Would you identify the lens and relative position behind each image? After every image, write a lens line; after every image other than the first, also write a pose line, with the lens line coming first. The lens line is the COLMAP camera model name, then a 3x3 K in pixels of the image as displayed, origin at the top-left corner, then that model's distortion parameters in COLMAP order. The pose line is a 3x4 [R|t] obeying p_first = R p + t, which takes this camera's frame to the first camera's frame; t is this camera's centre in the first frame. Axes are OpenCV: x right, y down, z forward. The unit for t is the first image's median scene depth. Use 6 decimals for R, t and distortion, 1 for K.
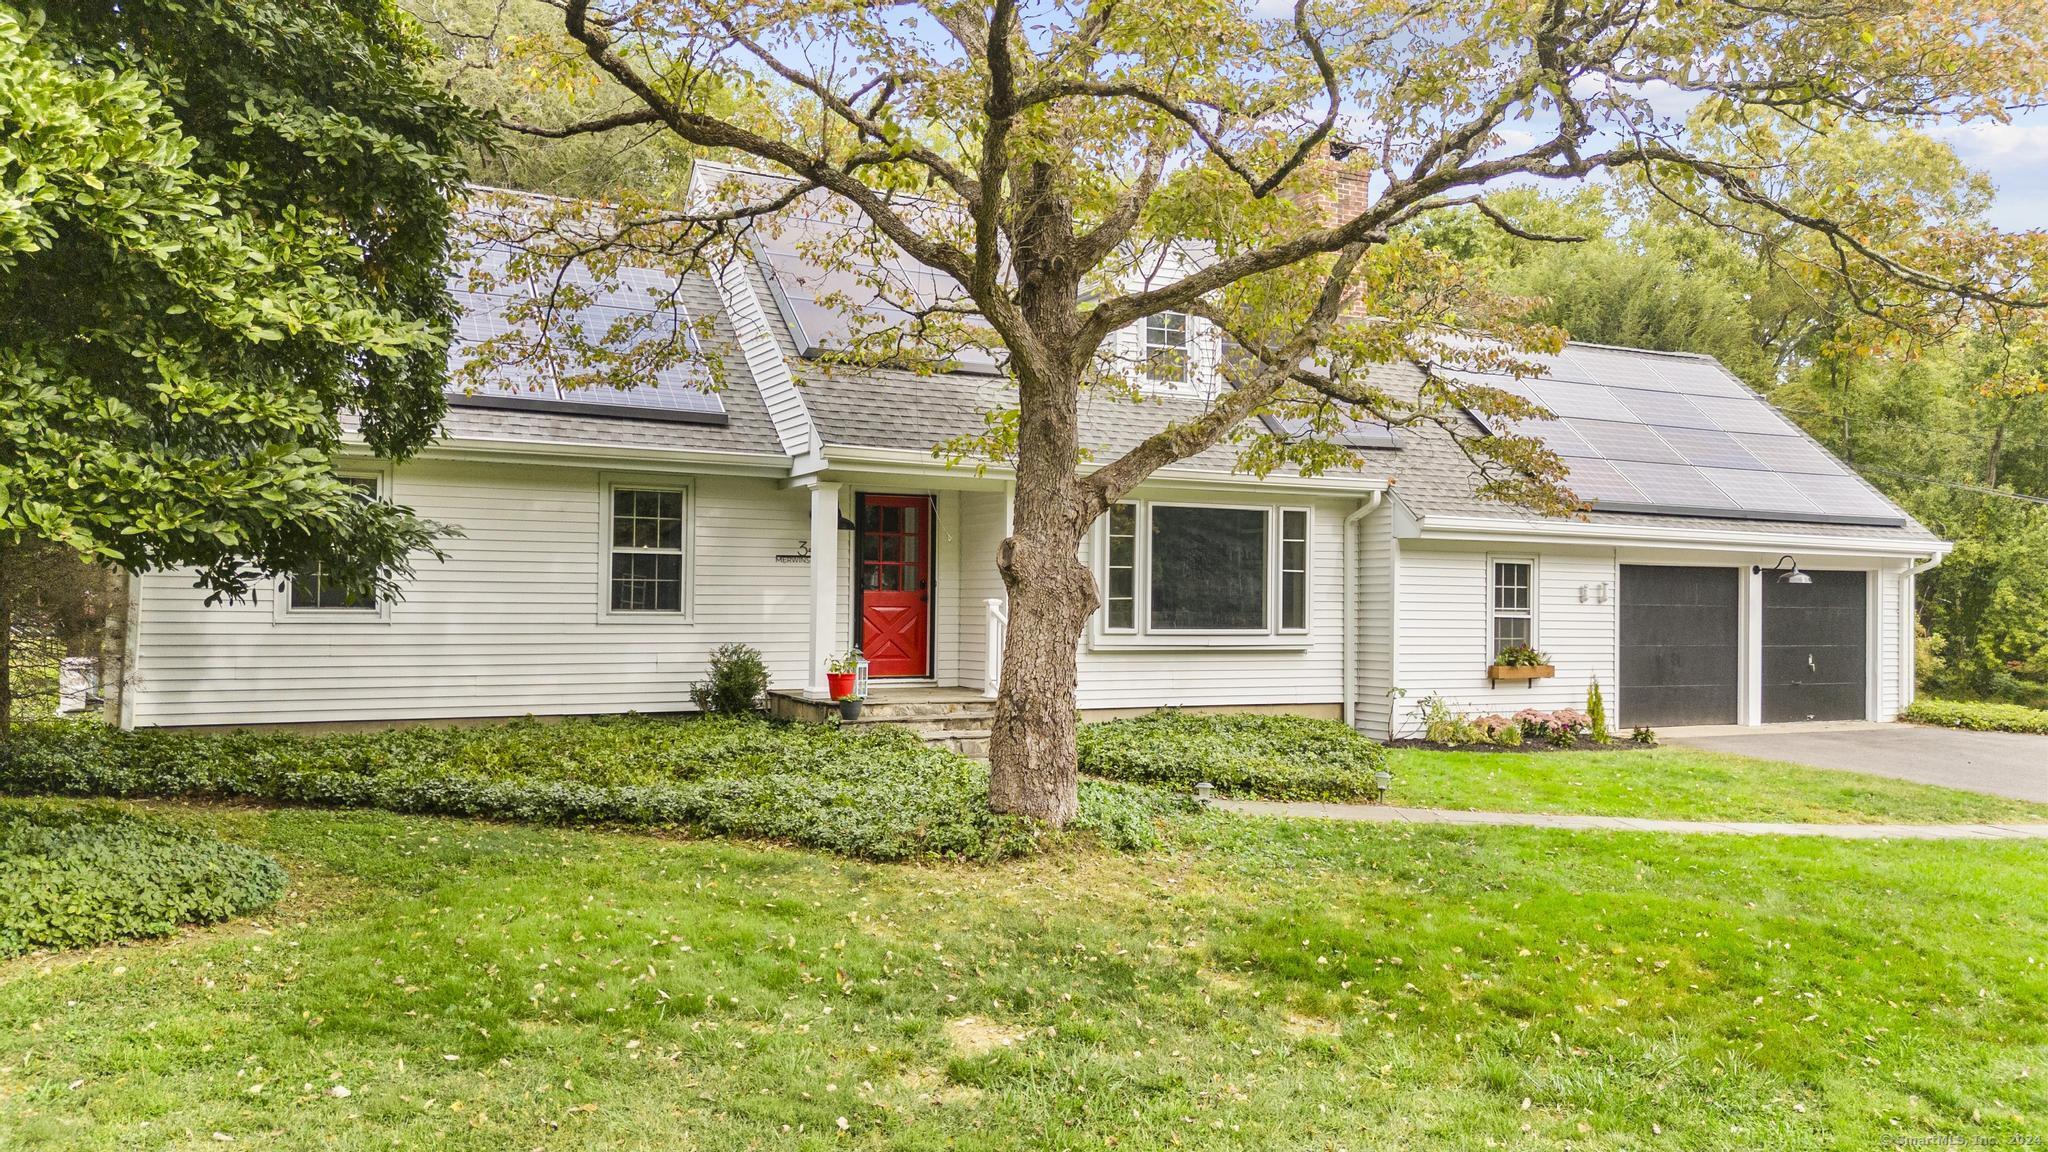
lens RADIAL K [[1508.9, 0, 1024.0], [0, 1508.9, 576.0], [0, 0, 1]] dist [0.034841, -0.004556]
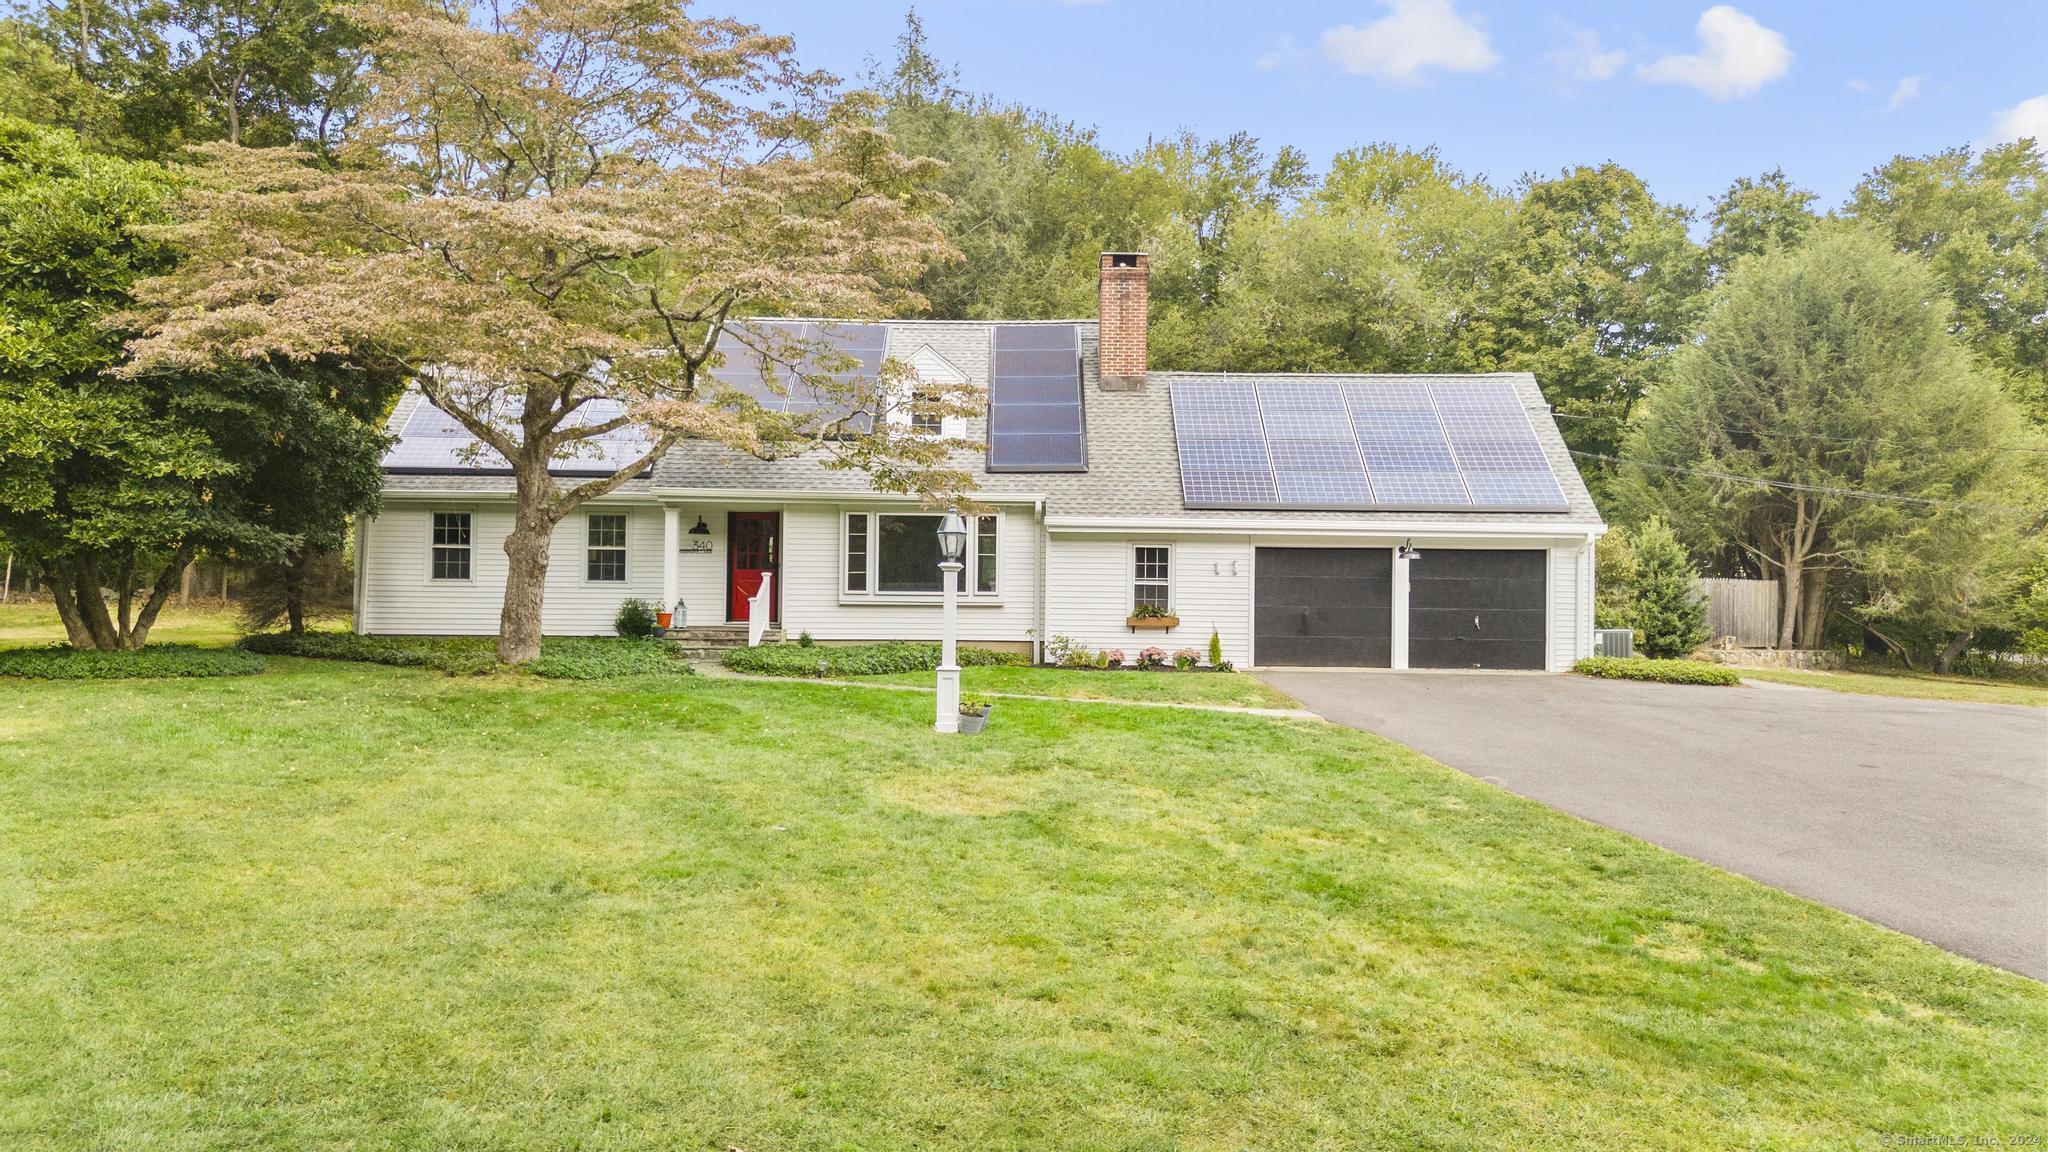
lens RADIAL K [[1508.9, 0, 1024.0], [0, 1508.9, 576.0], [0, 0, 1]] dist [0.034841, -0.004556]
pose [[0.888496, -0.009436, -0.458787, 1.031625], [0.006447, 0.999947, -0.008081, 0.035107], [0.458838, 0.004223, 0.888510, -0.394318]]
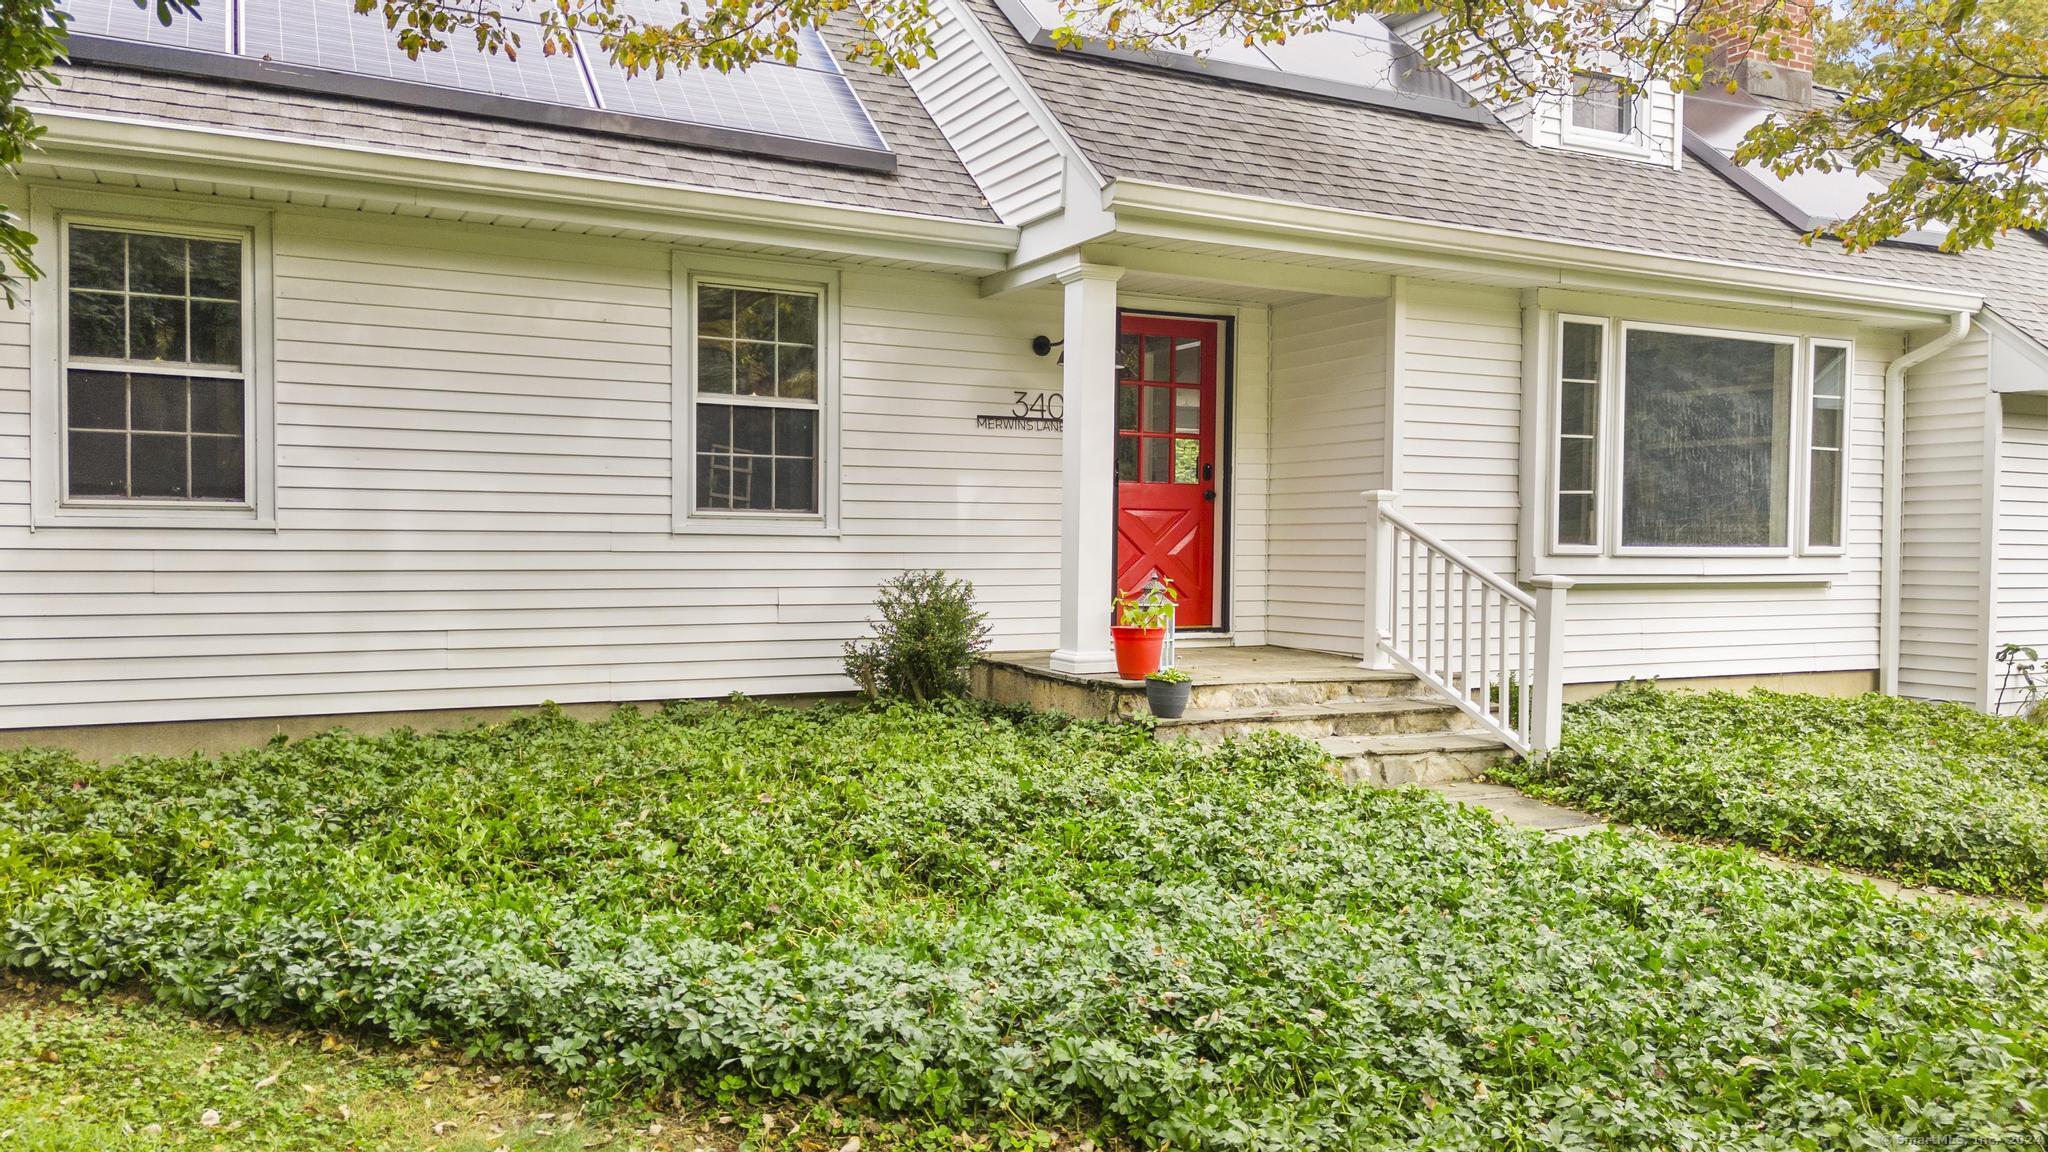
lens RADIAL K [[1468.5, 0, 972.5], [0, 1468.5, 586.0], [0, 0, 1]] dist [0.043538, -0.002114]
pose [[0.999664, -0.000560, -0.025929, -0.155668], [0.001778, 0.998894, 0.046989, 0.024919], [0.025874, -0.047020, 0.998559, 0.461952]]
